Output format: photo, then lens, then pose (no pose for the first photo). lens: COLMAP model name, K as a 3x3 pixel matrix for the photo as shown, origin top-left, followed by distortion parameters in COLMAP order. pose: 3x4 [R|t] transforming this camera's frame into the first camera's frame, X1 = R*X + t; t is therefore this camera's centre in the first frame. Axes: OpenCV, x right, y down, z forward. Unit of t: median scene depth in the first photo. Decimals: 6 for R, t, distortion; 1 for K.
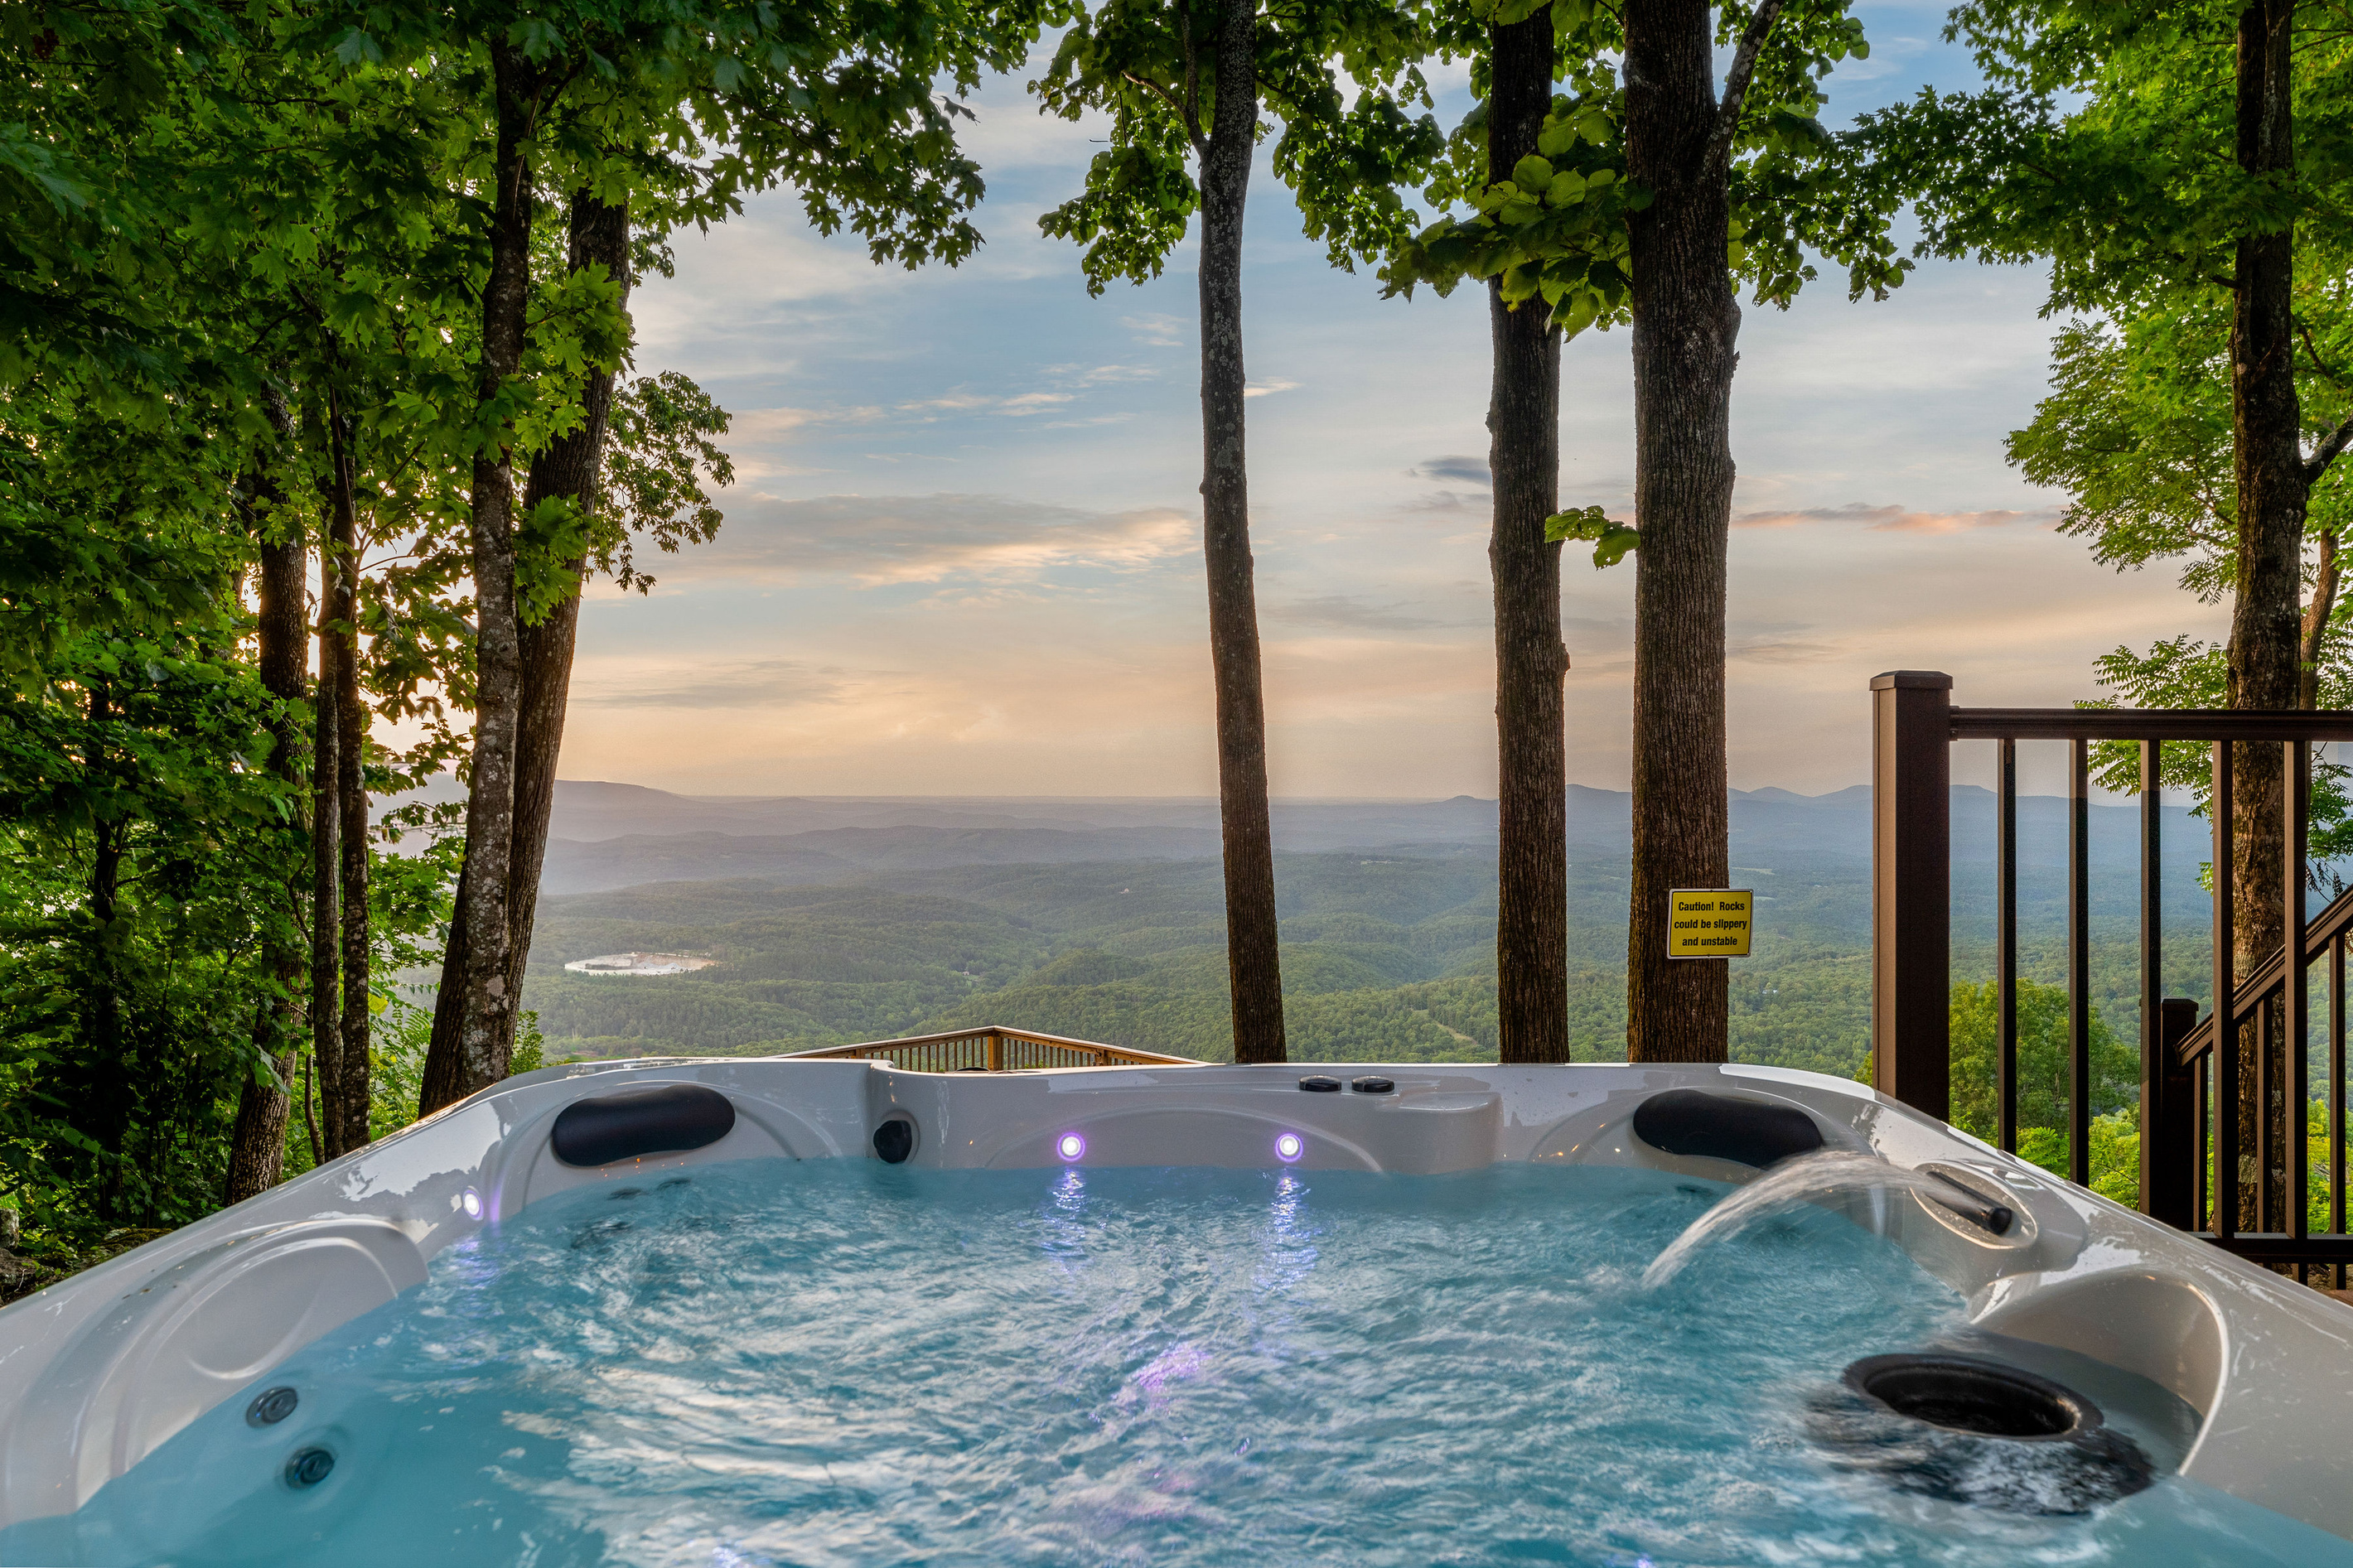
lens RADIAL K [[1561.4, 0, 1161.3], [0, 1561.4, 799.4], [0, 0, 1]] dist [-0.005280, 0.008562]
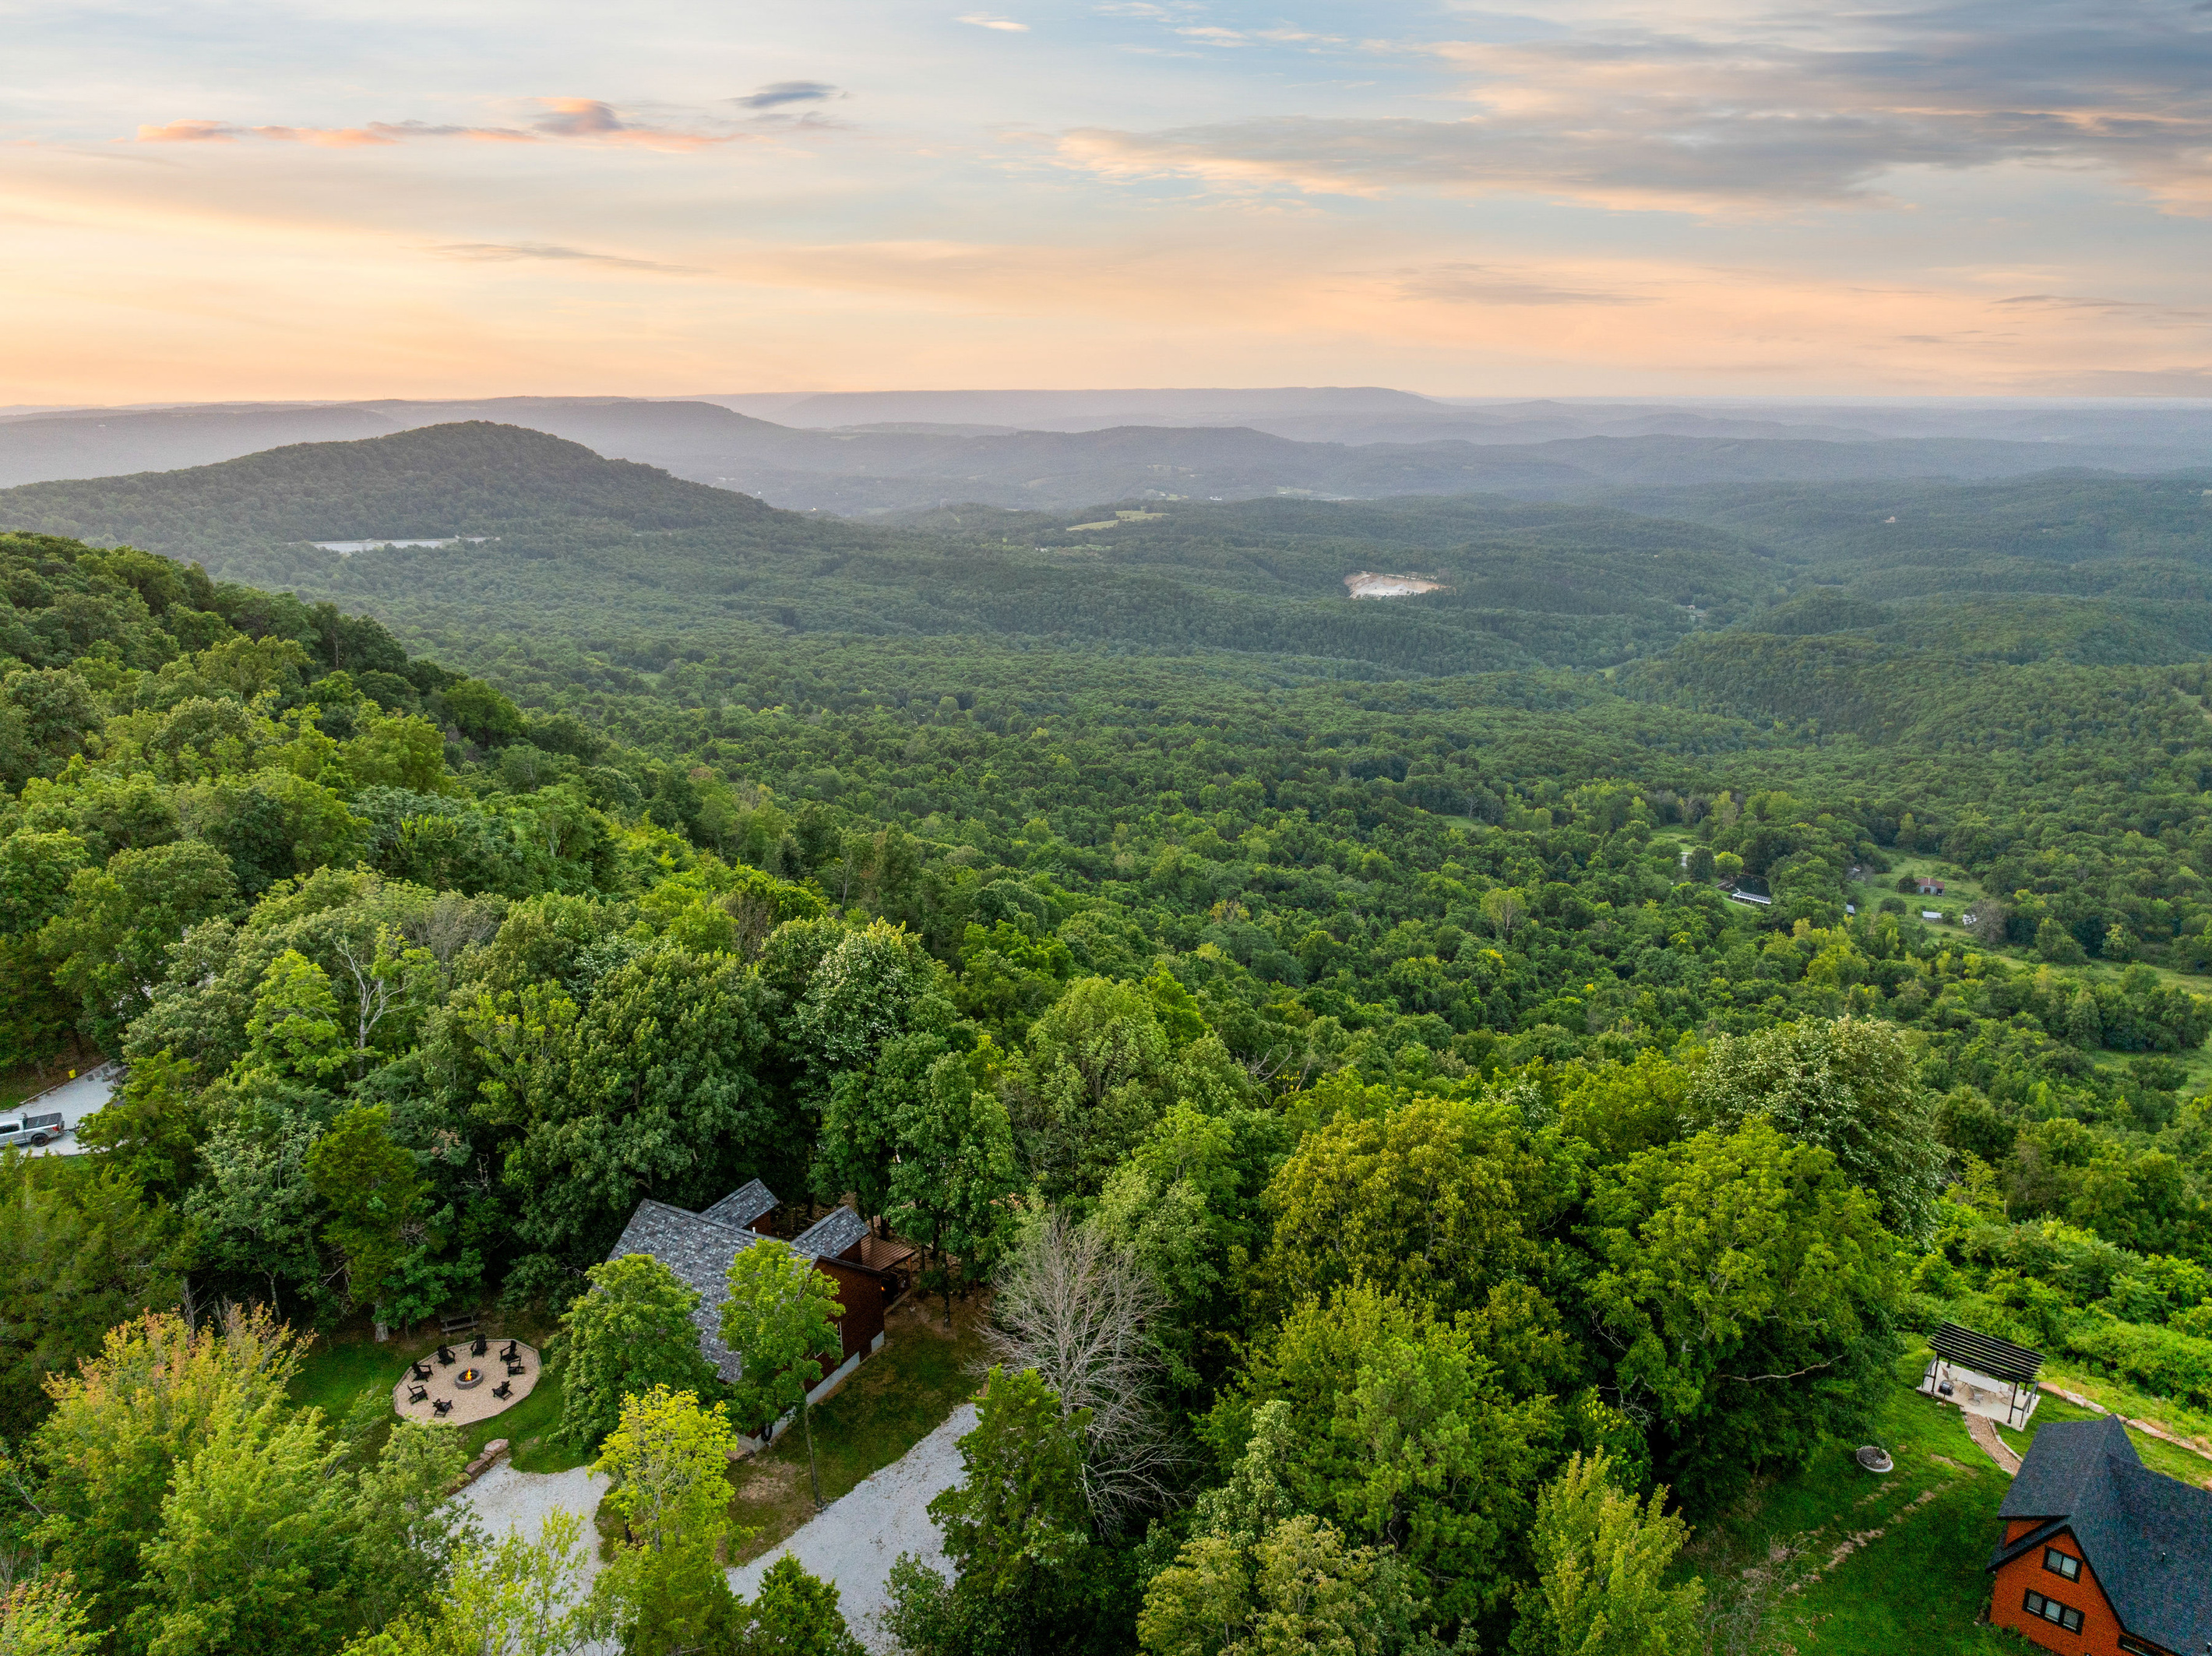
lens RADIAL K [[1555.0, 0, 1116.8], [0, 1555.0, 837.0], [0, 0, 1]] dist [-0.030601, -0.011312]
pose [[0.880987, 0.118028, -0.458182, 2.677297], [0.011769, 0.962620, 0.270601, -2.364959], [0.472994, -0.243788, 0.846666, -3.444989]]
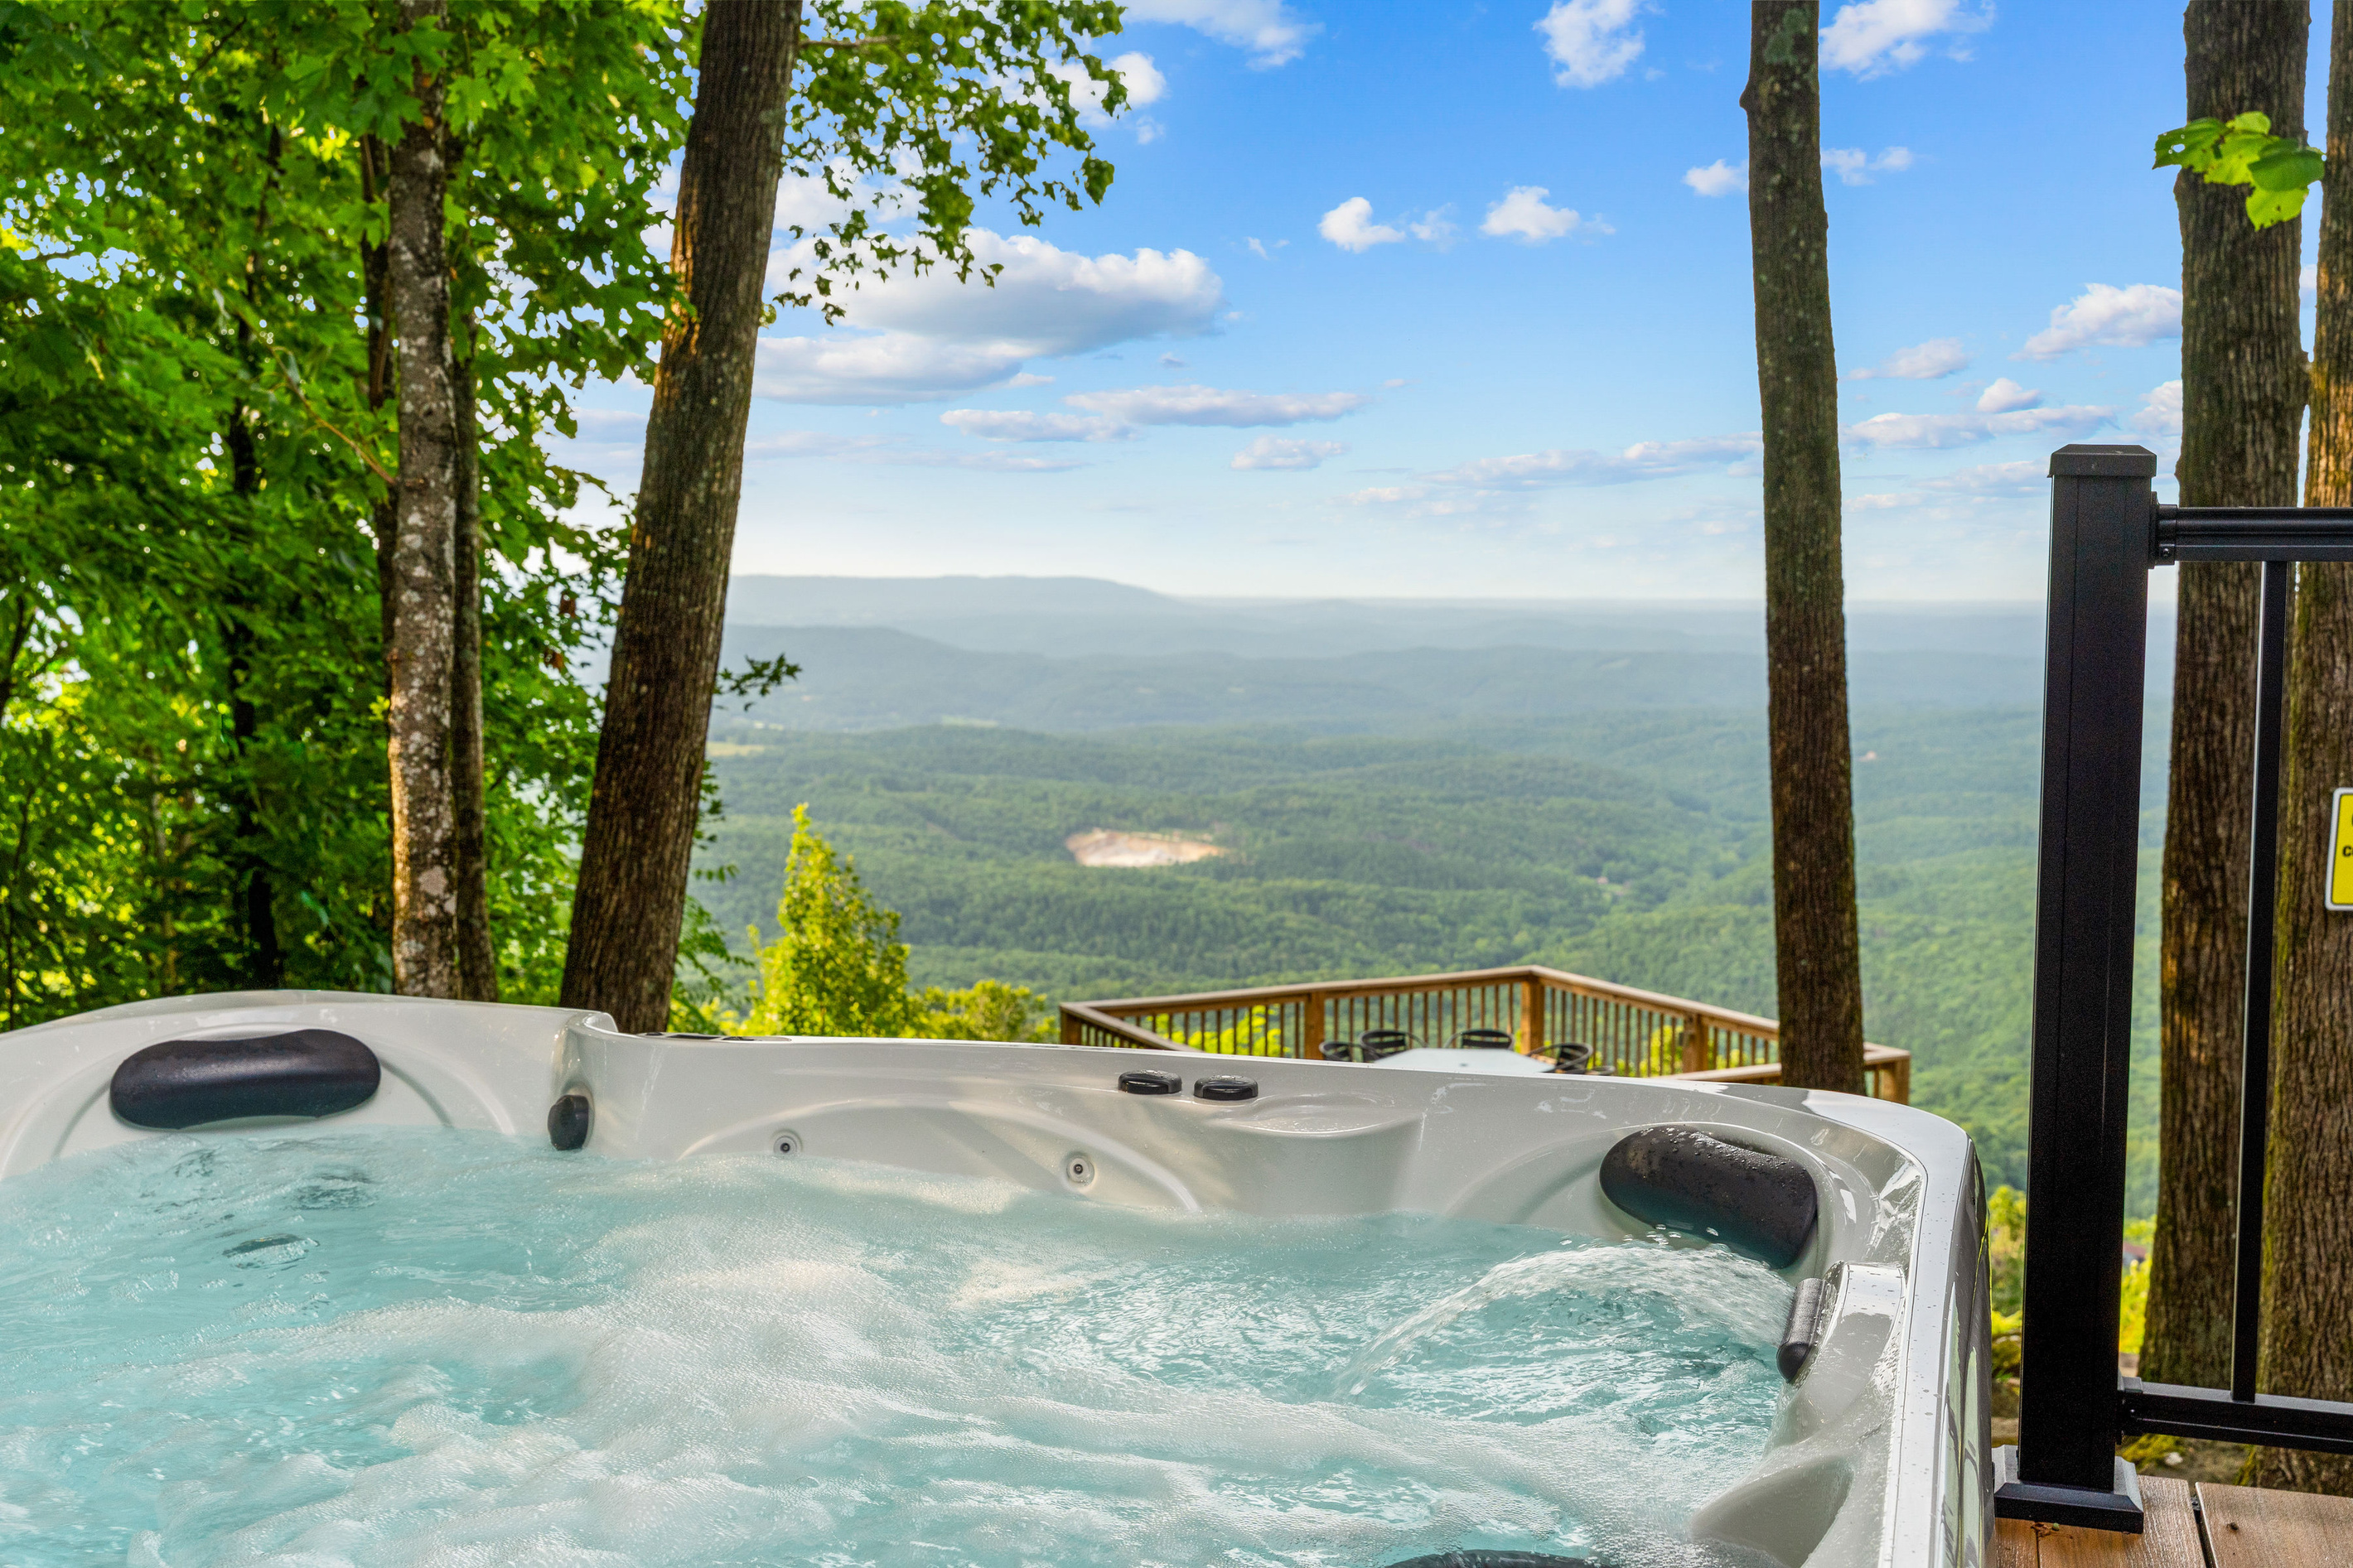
lens RADIAL K [[2482.8, 0, 1195.6], [0, 2482.8, 813.9], [0, 0, 1]] dist [0.017715, 0.000000]
pose [[0.958490, 0.029939, -0.283550, 0.102730], [-0.005854, 0.996329, 0.085411, -0.005417], [0.285066, -0.080205, 0.955146, -0.000074]]
